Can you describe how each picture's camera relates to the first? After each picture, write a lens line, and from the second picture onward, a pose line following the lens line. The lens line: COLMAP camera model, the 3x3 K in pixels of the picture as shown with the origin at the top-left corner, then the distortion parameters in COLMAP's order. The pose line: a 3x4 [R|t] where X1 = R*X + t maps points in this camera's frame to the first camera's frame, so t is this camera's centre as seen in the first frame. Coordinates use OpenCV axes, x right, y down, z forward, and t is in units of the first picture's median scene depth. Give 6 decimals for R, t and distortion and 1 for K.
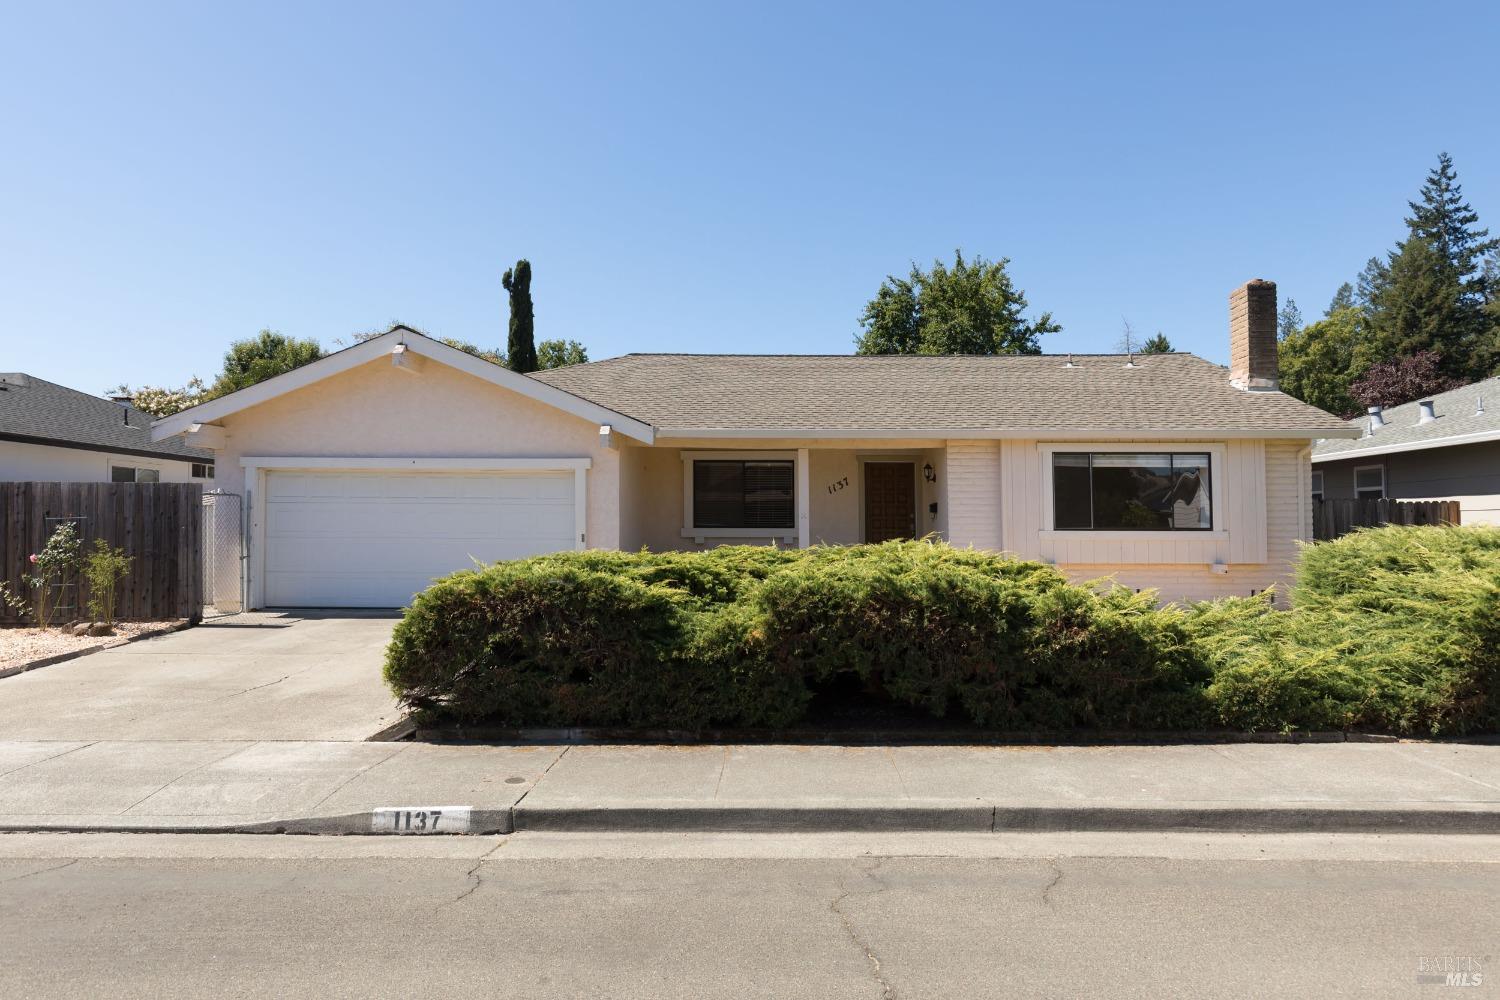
lens RADIAL K [[941.0, 0, 752.0], [0, 941.0, 504.2], [0, 0, 1]] dist [-0.004632, -0.000694]
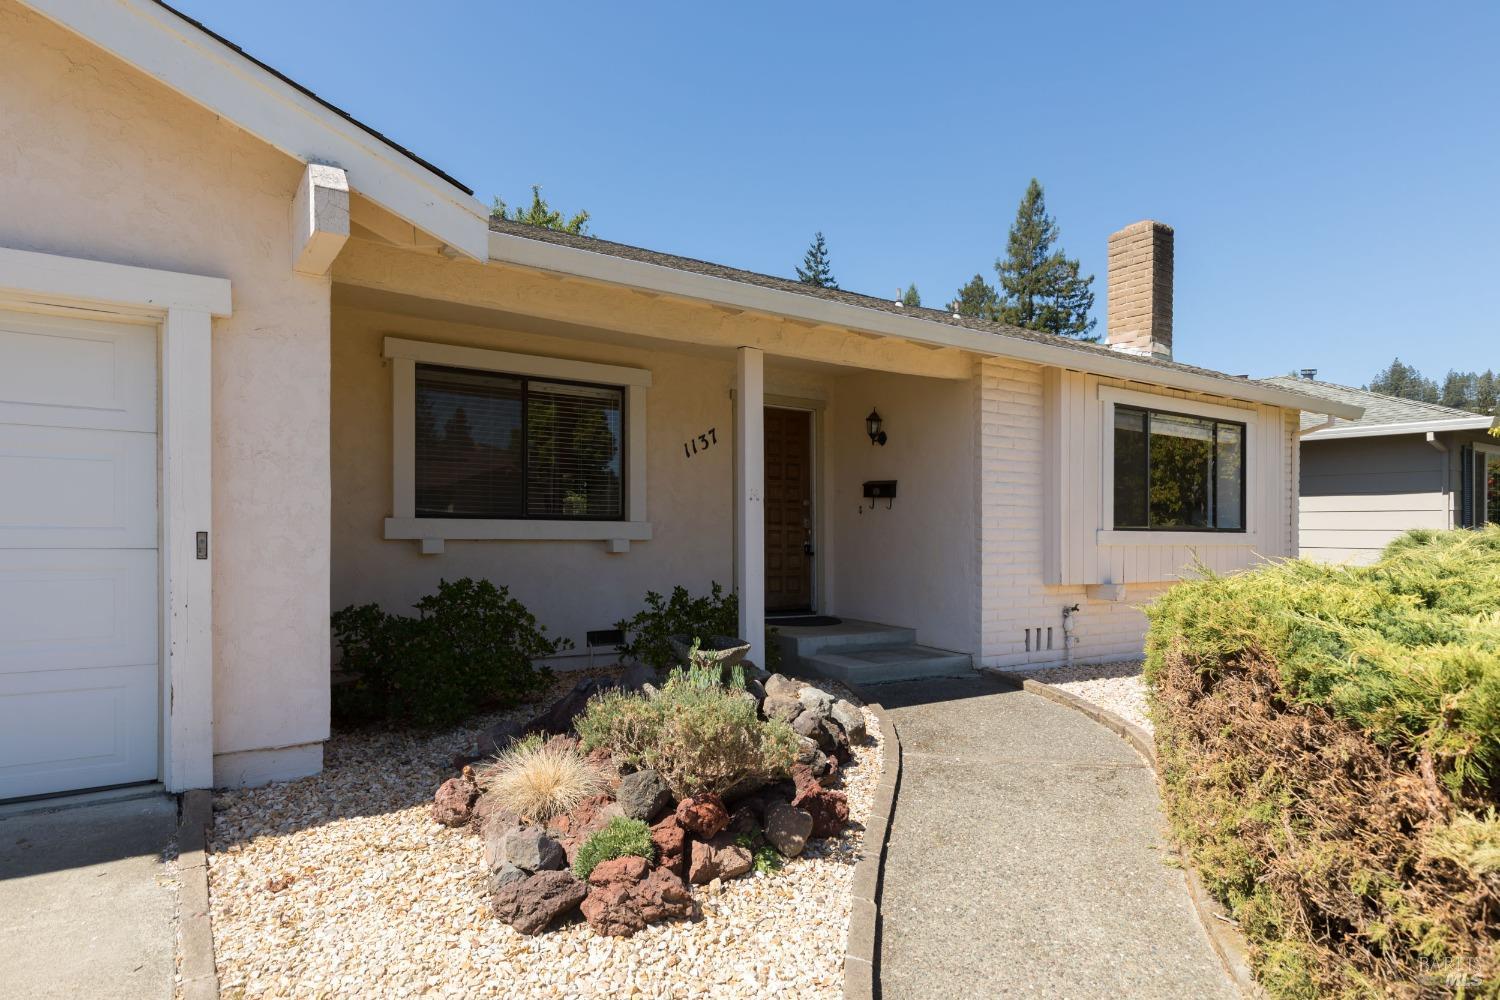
lens RADIAL K [[857.1, 0, 747.1], [0, 857.1, 536.0], [0, 0, 1]] dist [0.014316, 0.000656]
pose [[0.800723, 0.003319, 0.599026, -0.184457], [-0.026055, 0.999231, 0.029292, 0.018701], [-0.598468, -0.039062, 0.800194, 0.610464]]
